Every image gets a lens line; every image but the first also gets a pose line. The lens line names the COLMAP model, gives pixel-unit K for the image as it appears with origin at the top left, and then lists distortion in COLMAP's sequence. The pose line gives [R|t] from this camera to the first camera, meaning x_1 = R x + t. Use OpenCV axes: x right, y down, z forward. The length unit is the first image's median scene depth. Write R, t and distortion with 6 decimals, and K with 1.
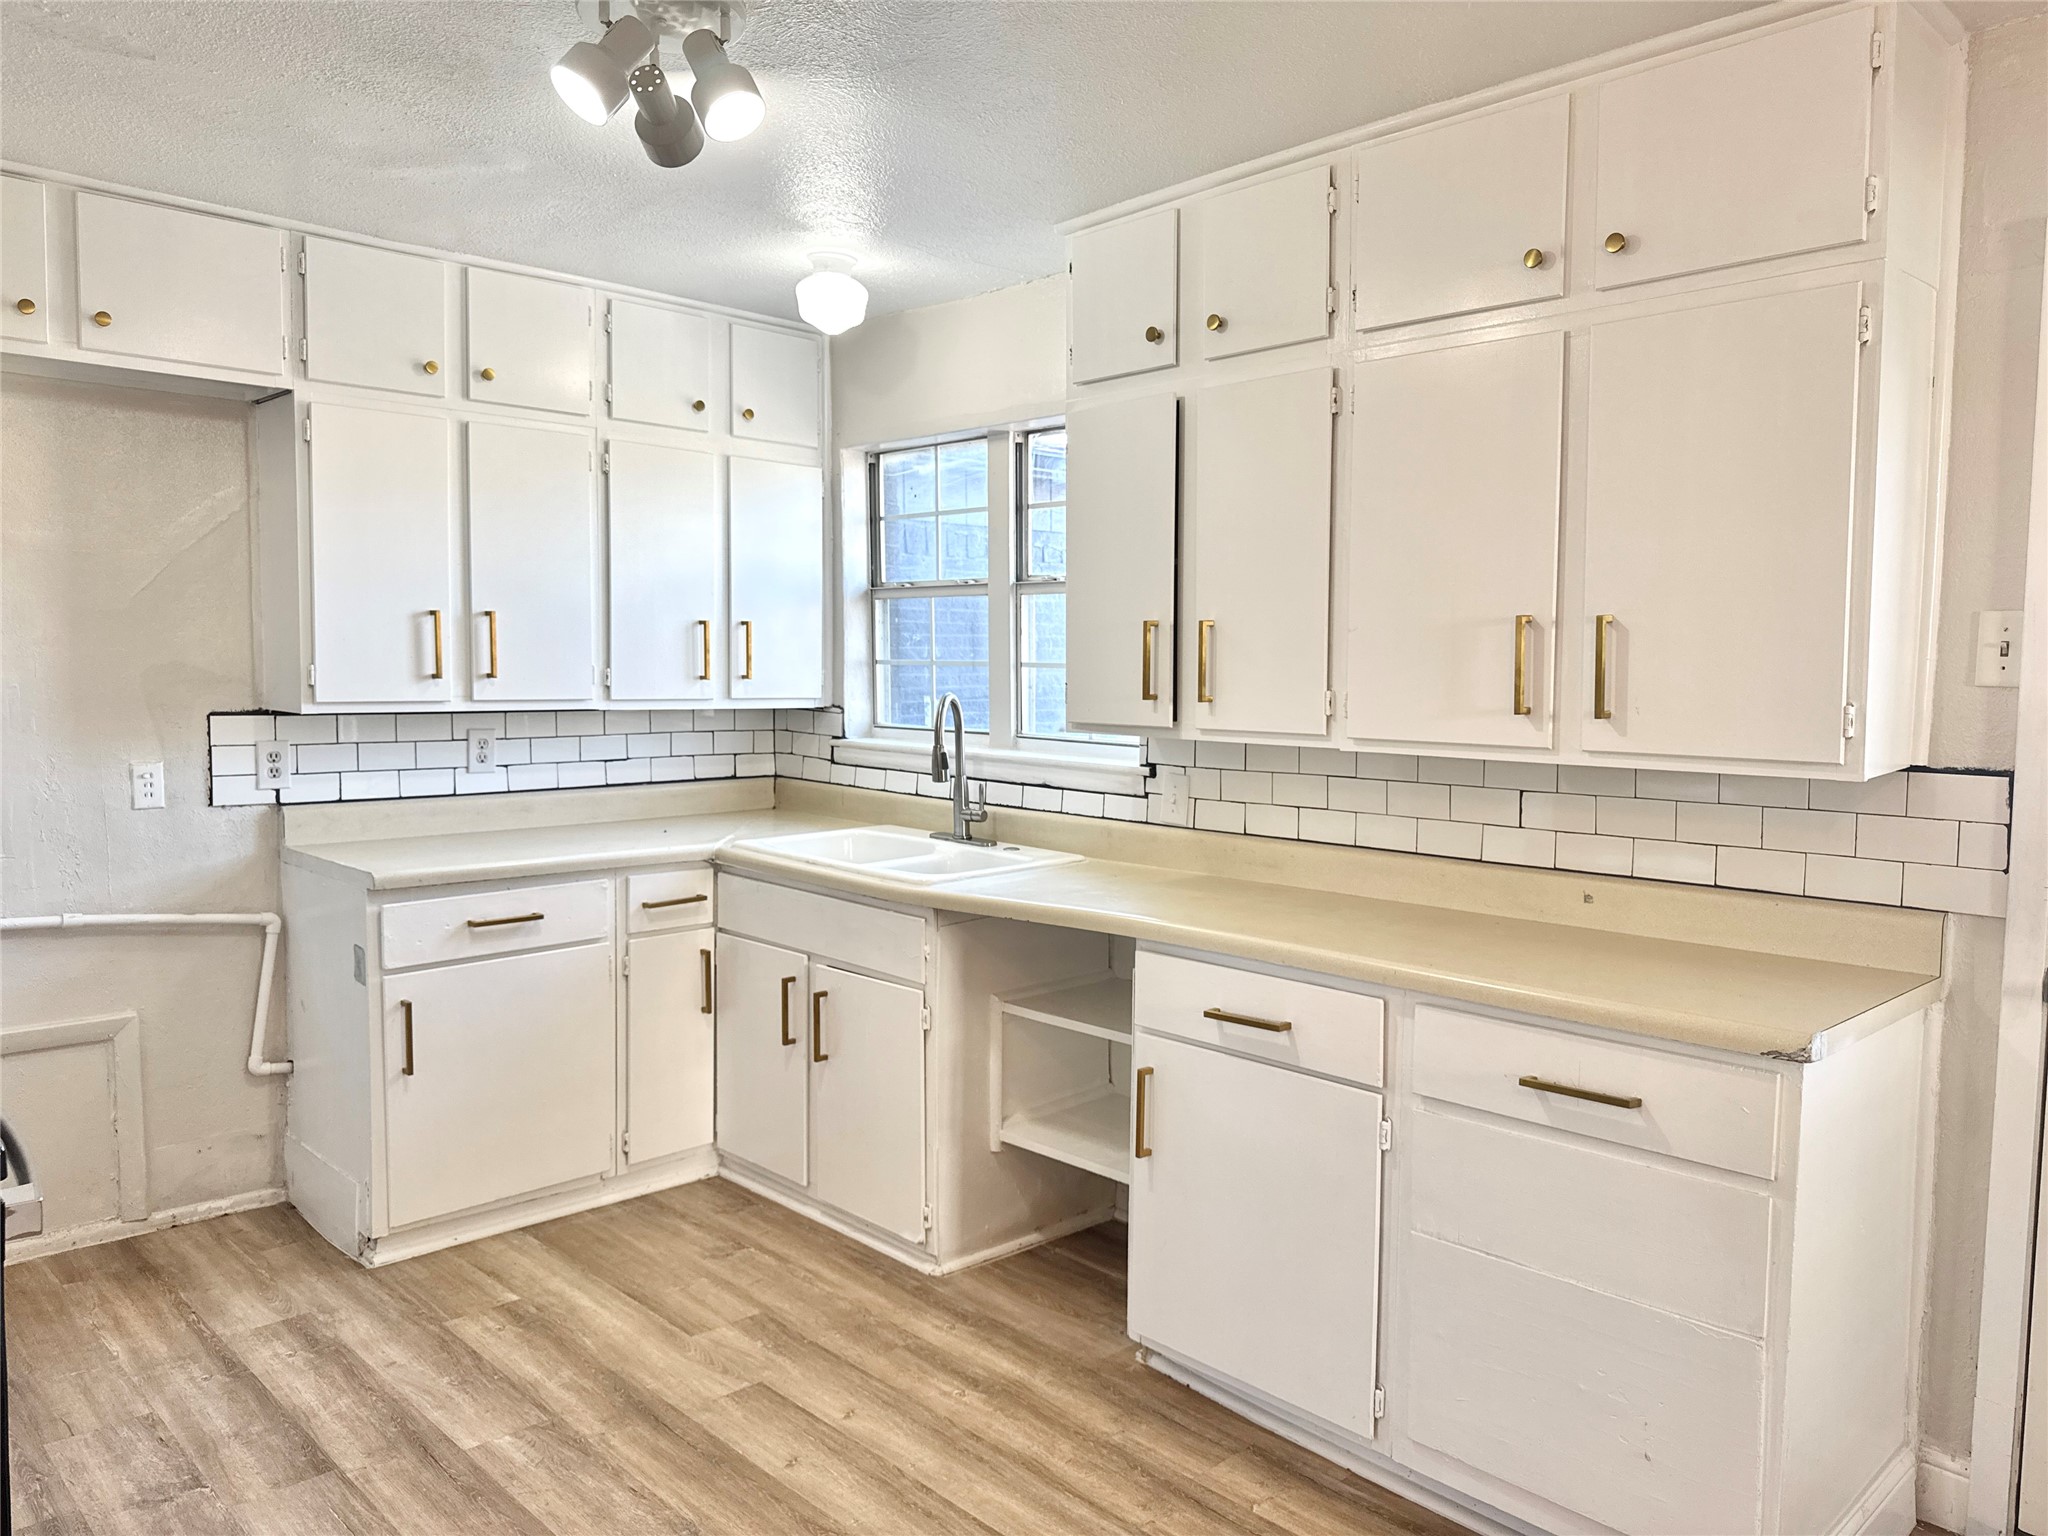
lens RADIAL K [[1447.4, 0, 1023.2], [0, 1447.4, 773.9], [0, 0, 1]] dist [0.060118, -0.072550]
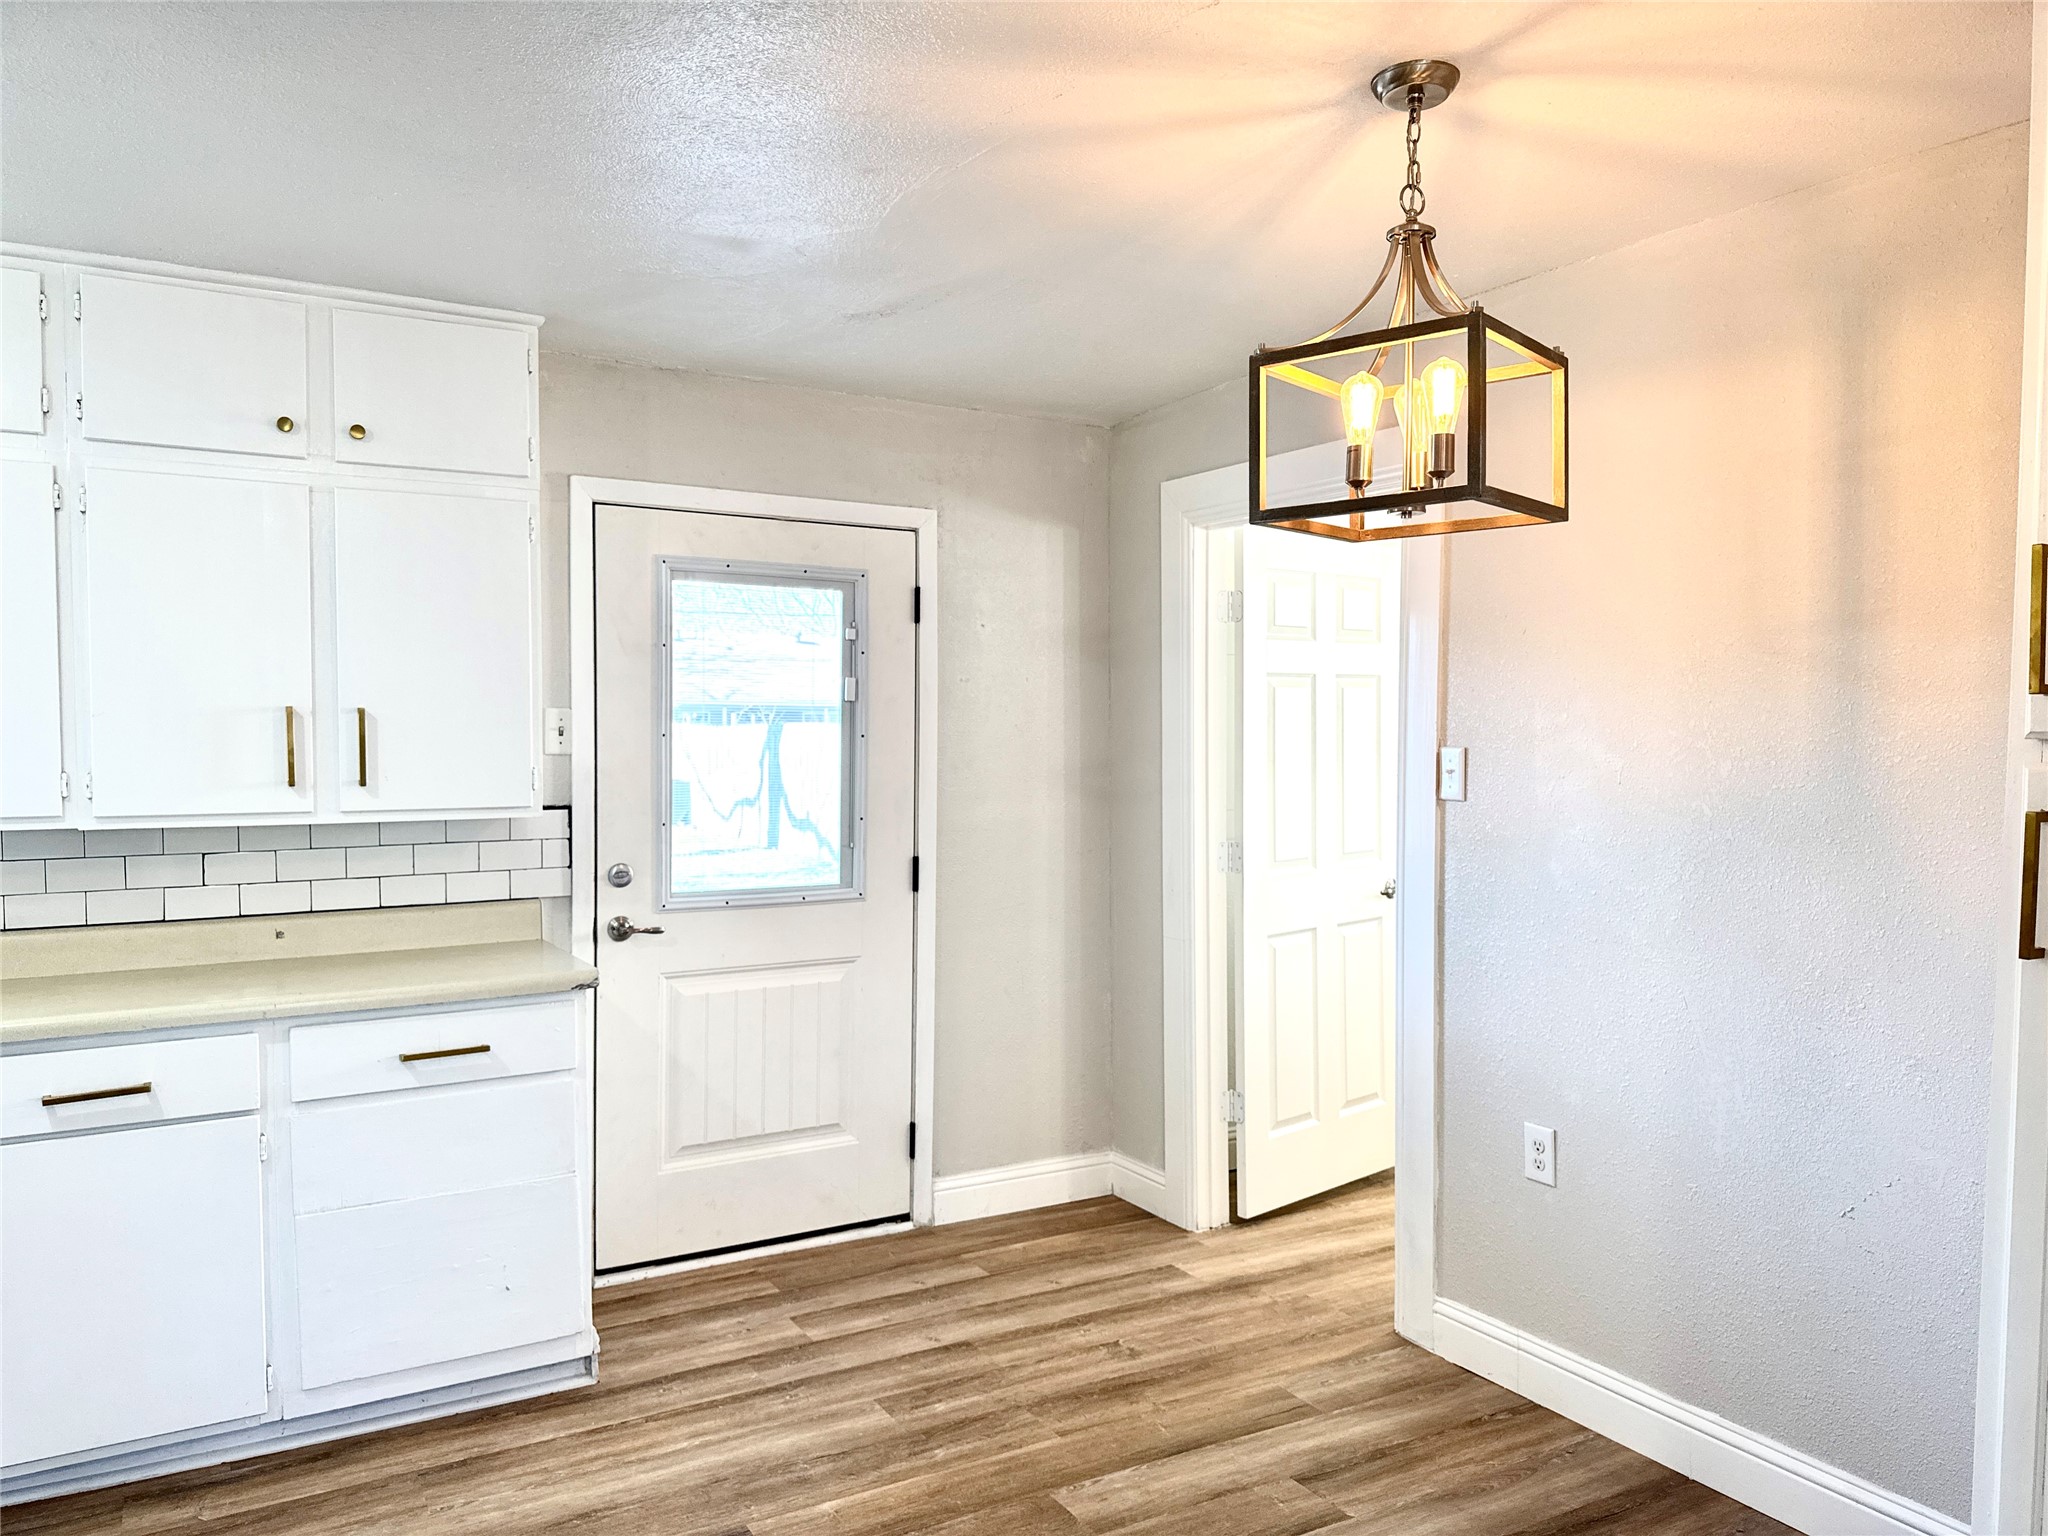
lens RADIAL K [[1447.4, 0, 1023.2], [0, 1447.4, 773.9], [0, 0, 1]] dist [0.060118, -0.072550]
pose [[0.247970, -0.038013, 0.968022, -0.719269], [0.078226, 0.996753, 0.019102, -0.026534], [-0.965604, 0.070988, 0.250138, 0.091677]]
